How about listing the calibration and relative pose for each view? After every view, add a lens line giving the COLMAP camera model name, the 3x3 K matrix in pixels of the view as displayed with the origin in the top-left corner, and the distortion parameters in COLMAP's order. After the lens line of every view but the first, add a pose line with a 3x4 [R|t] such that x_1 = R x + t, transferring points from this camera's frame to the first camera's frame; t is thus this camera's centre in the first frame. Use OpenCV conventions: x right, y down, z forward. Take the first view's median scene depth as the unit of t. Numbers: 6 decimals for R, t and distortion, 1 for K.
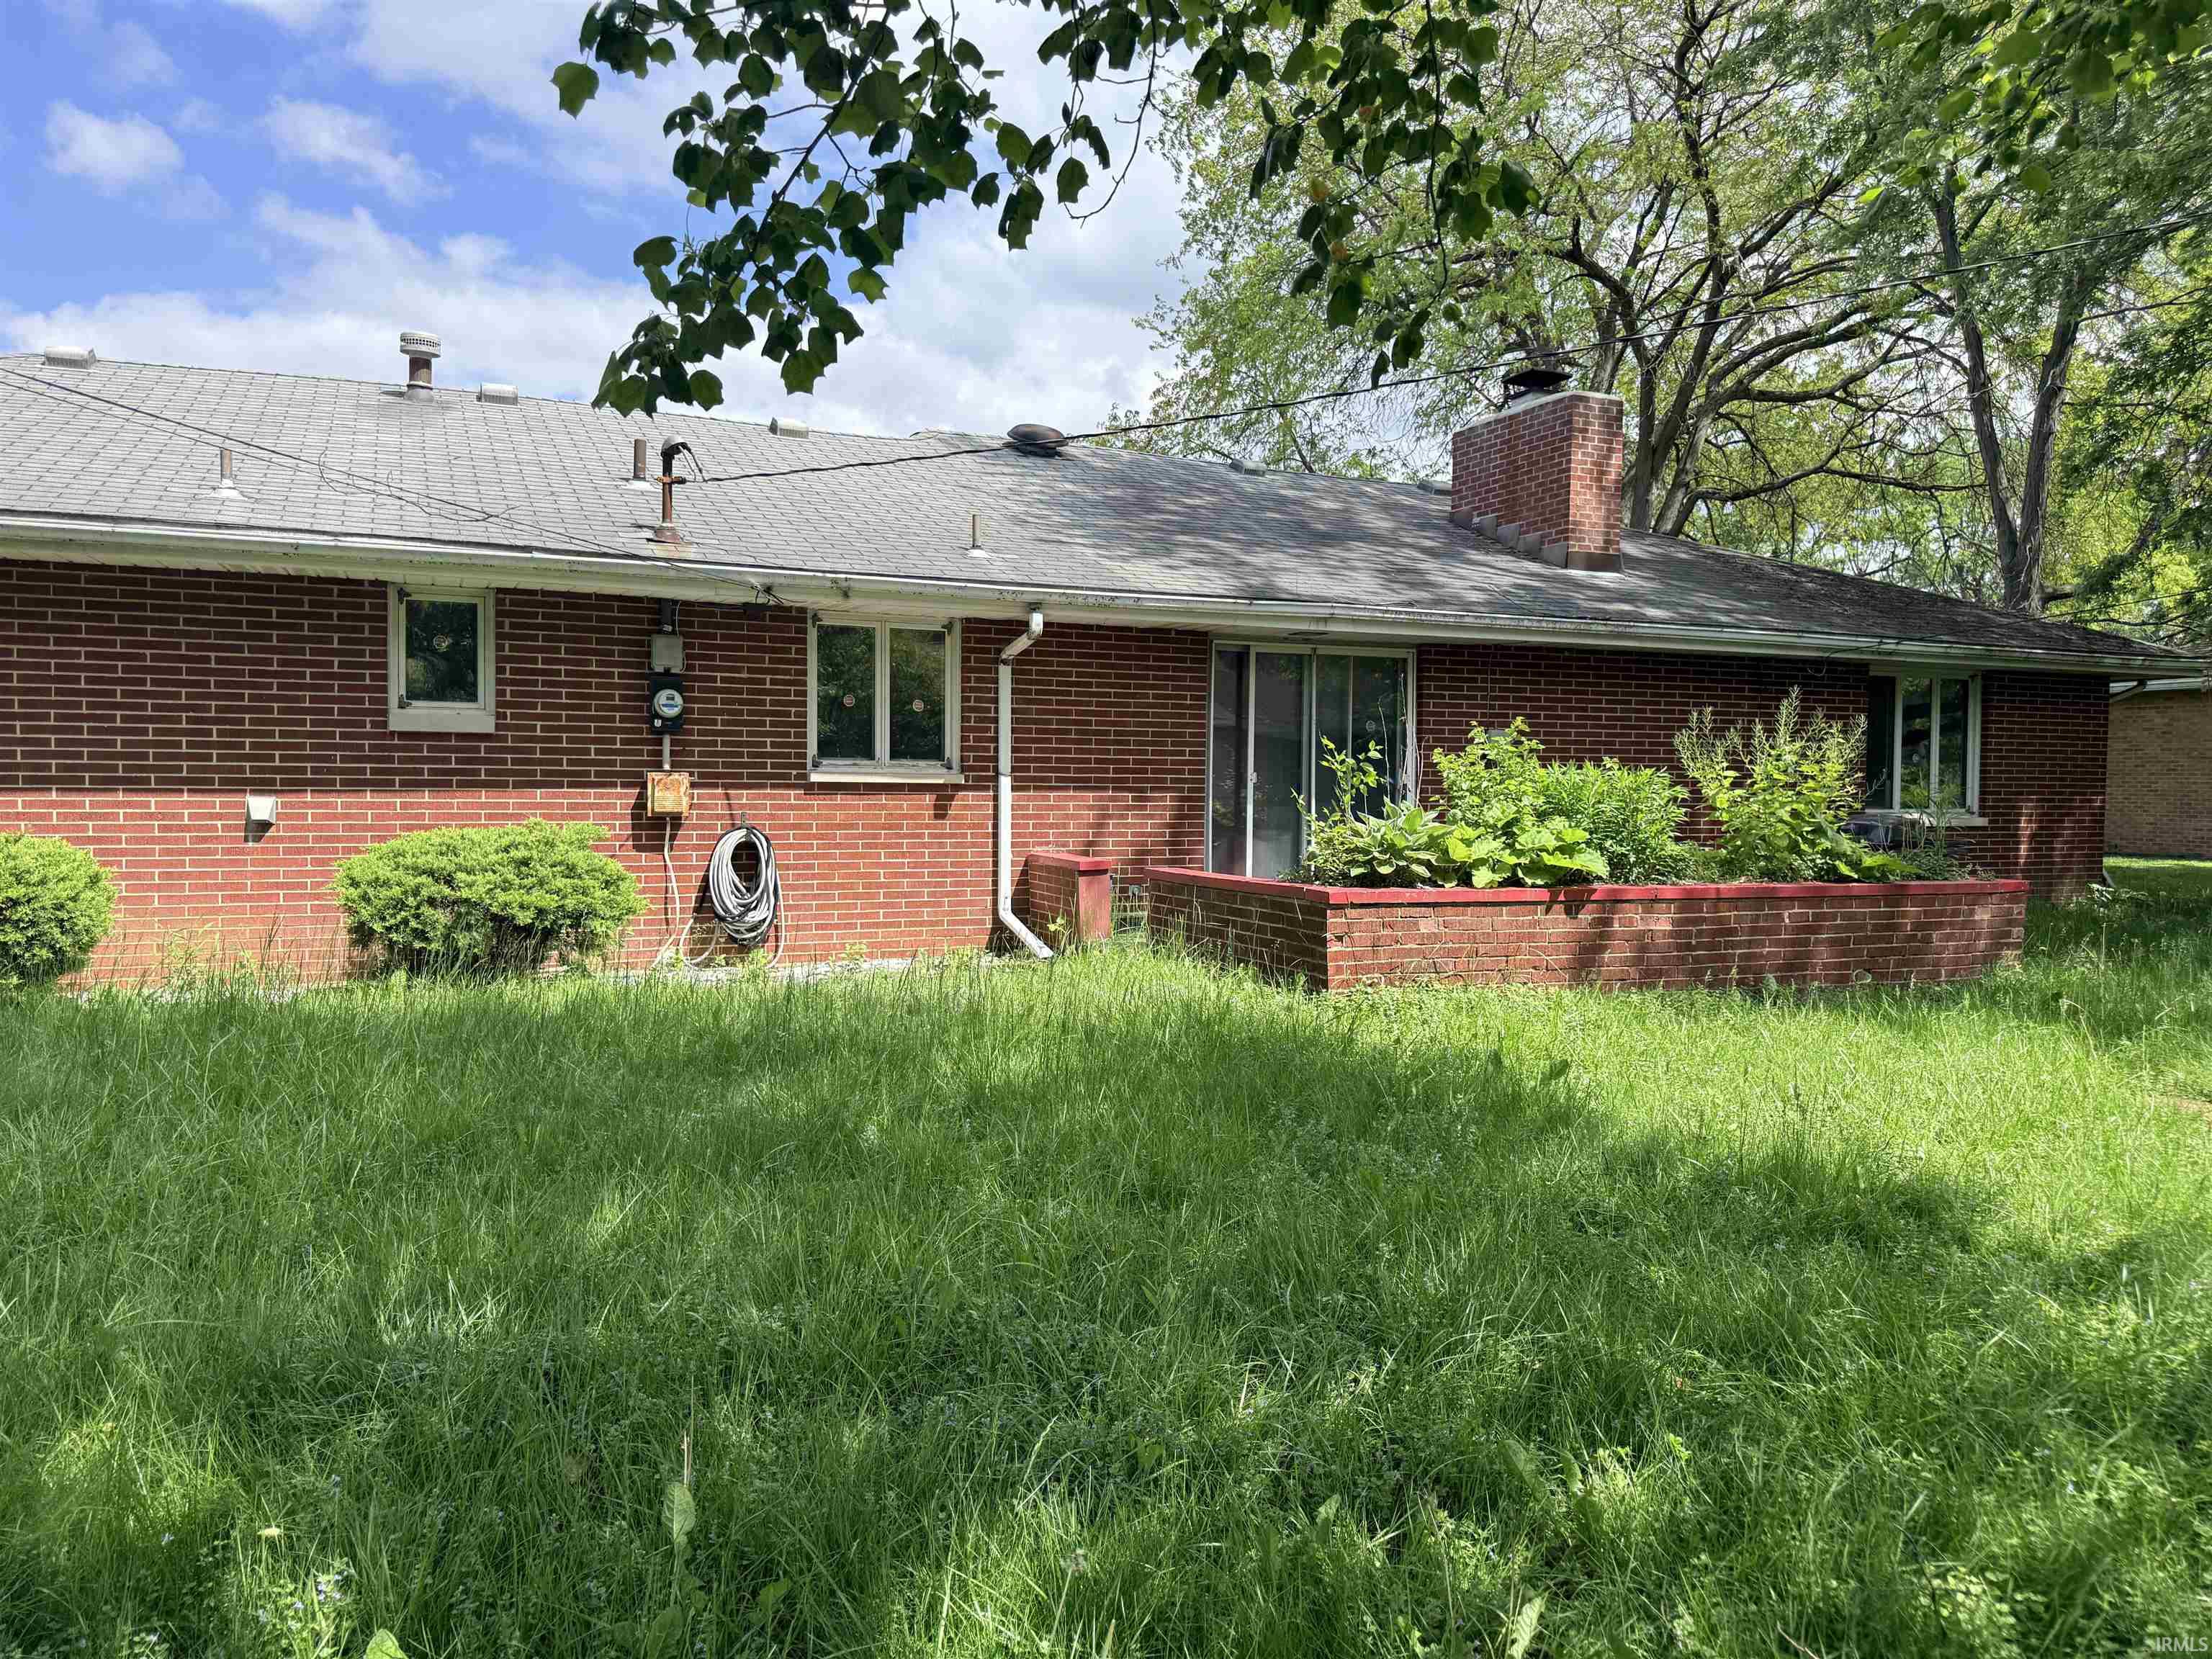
lens RADIAL K [[1593.8, 0, 1101.8], [0, 1593.8, 830.1], [0, 0, 1]] dist [0.065524, -0.089518]
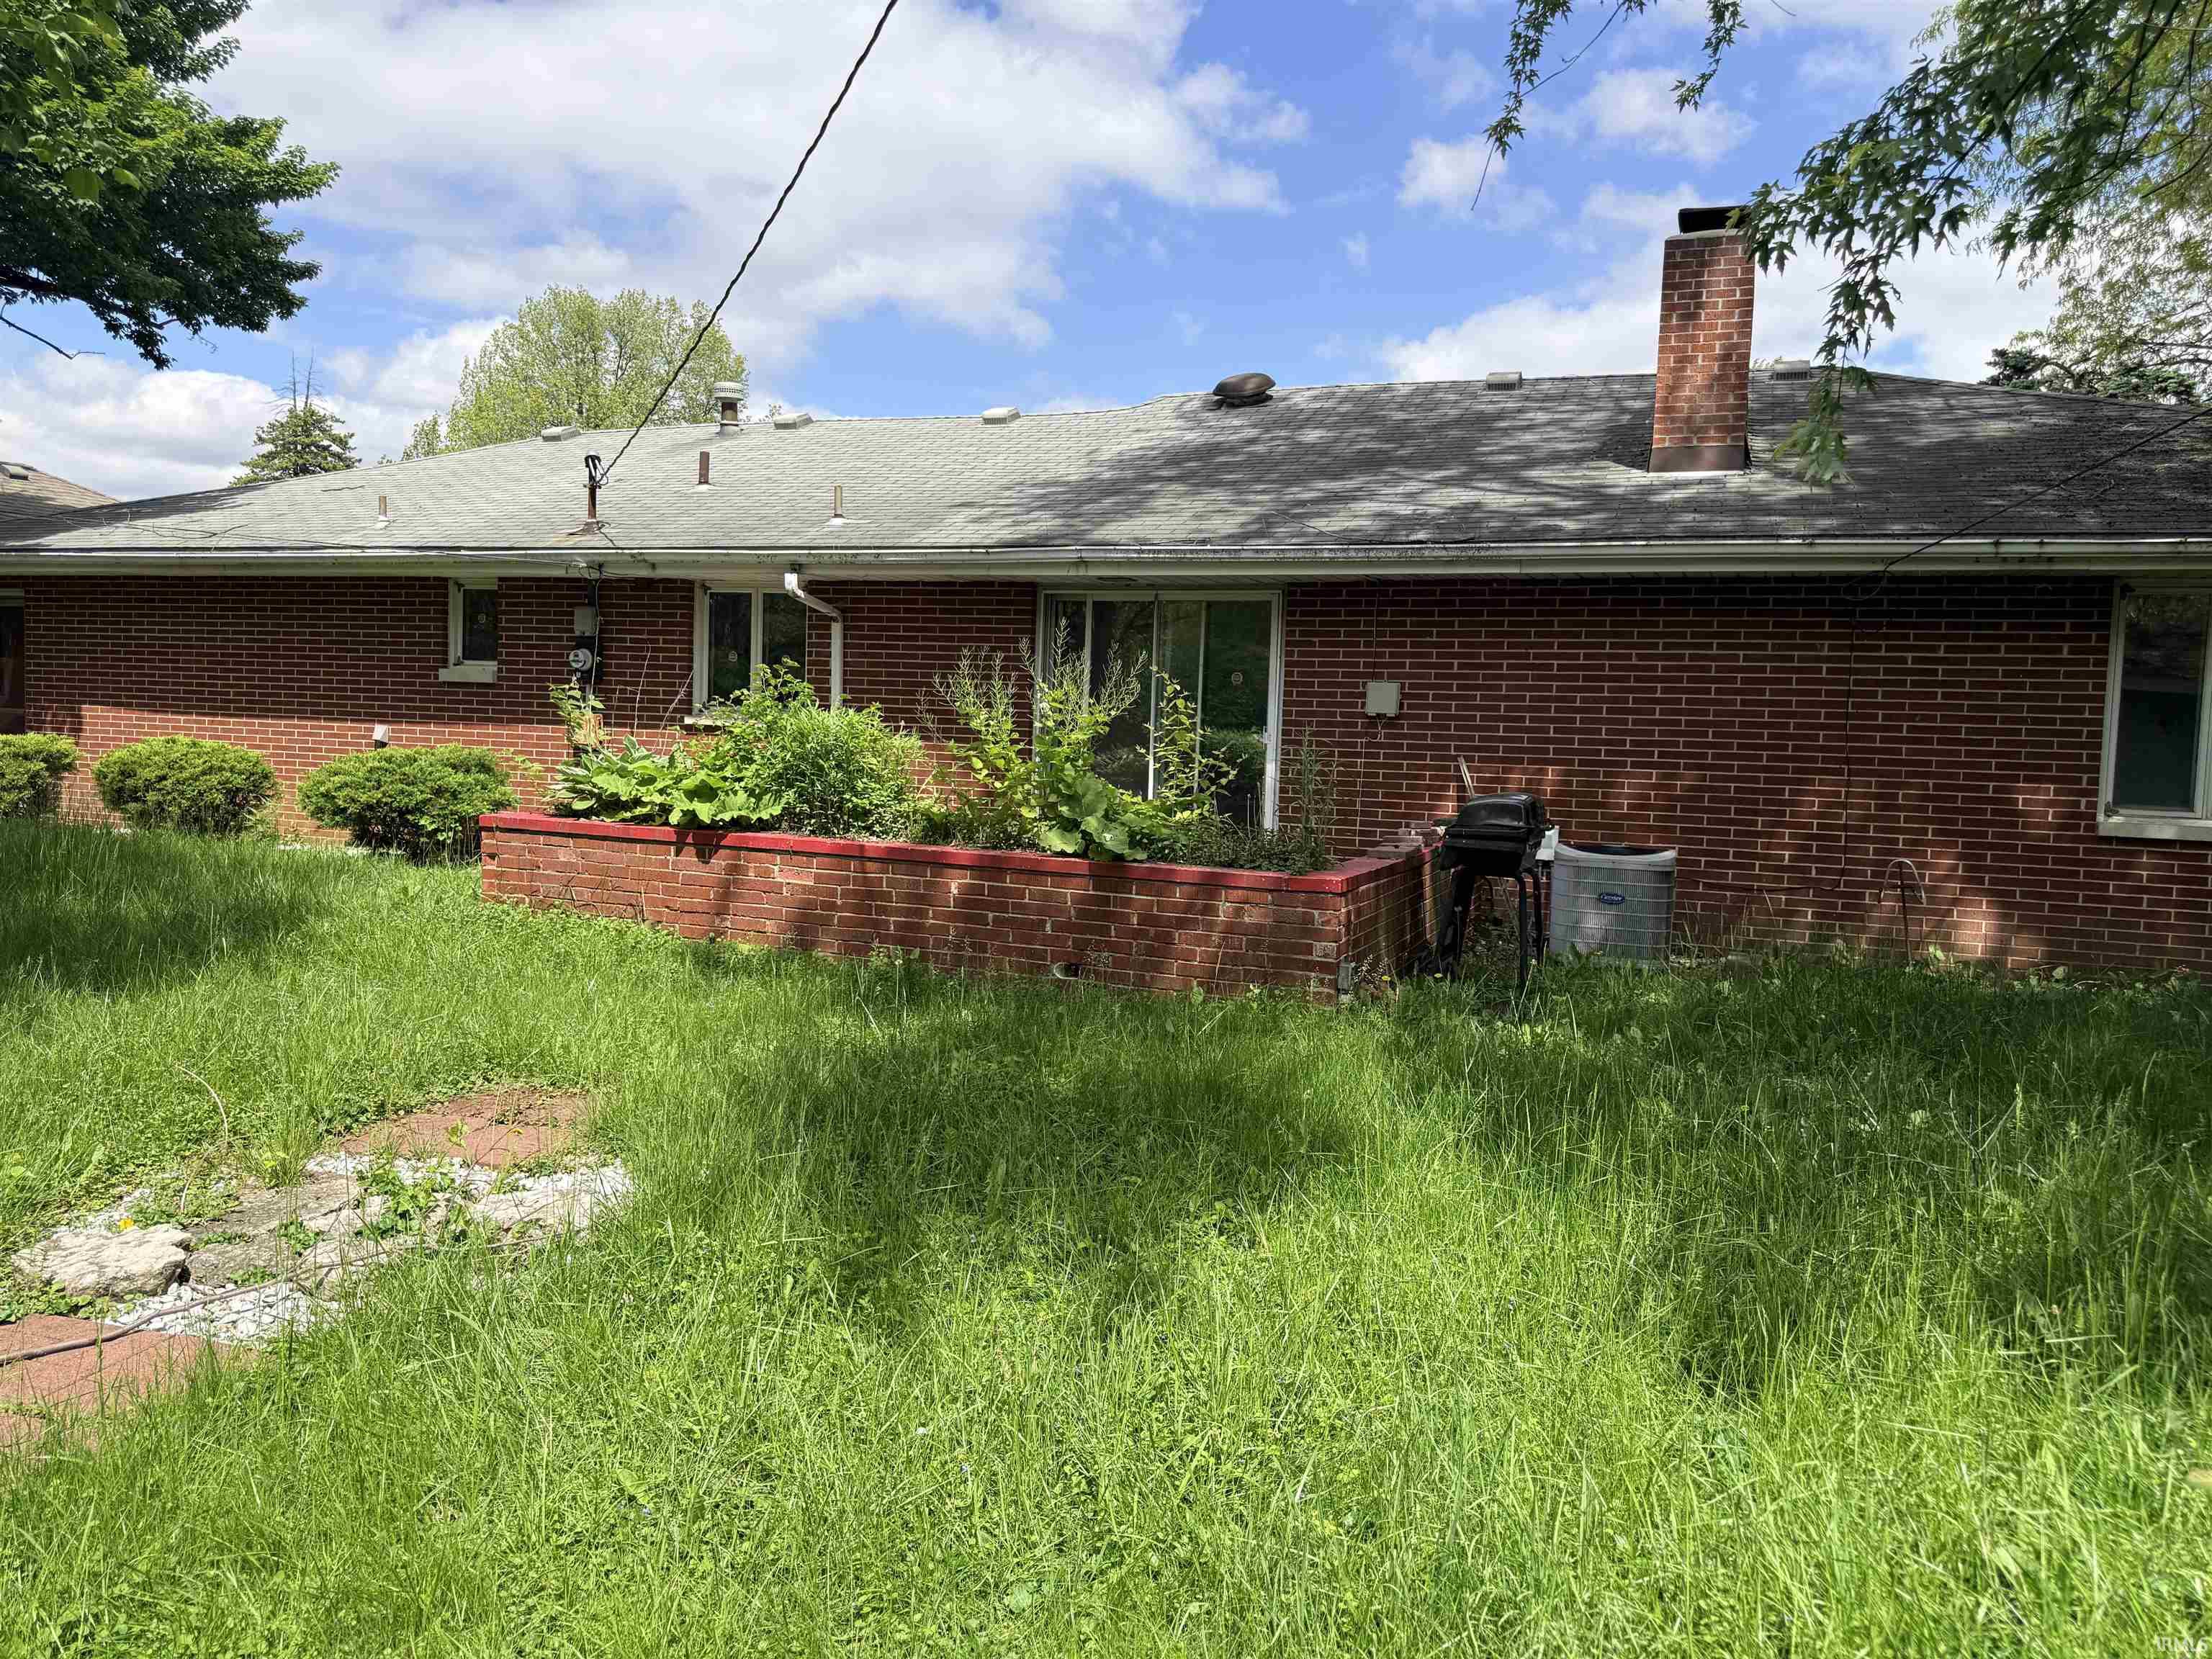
lens RADIAL K [[1593.8, 0, 1104.1], [0, 1593.8, 835.0], [0, 0, 1]] dist [0.065524, -0.089518]
pose [[0.707547, 0.063491, -0.703809, 0.982360], [-0.045238, 0.997982, 0.044550, -0.015056], [0.705217, 0.000318, 0.708991, 0.389585]]
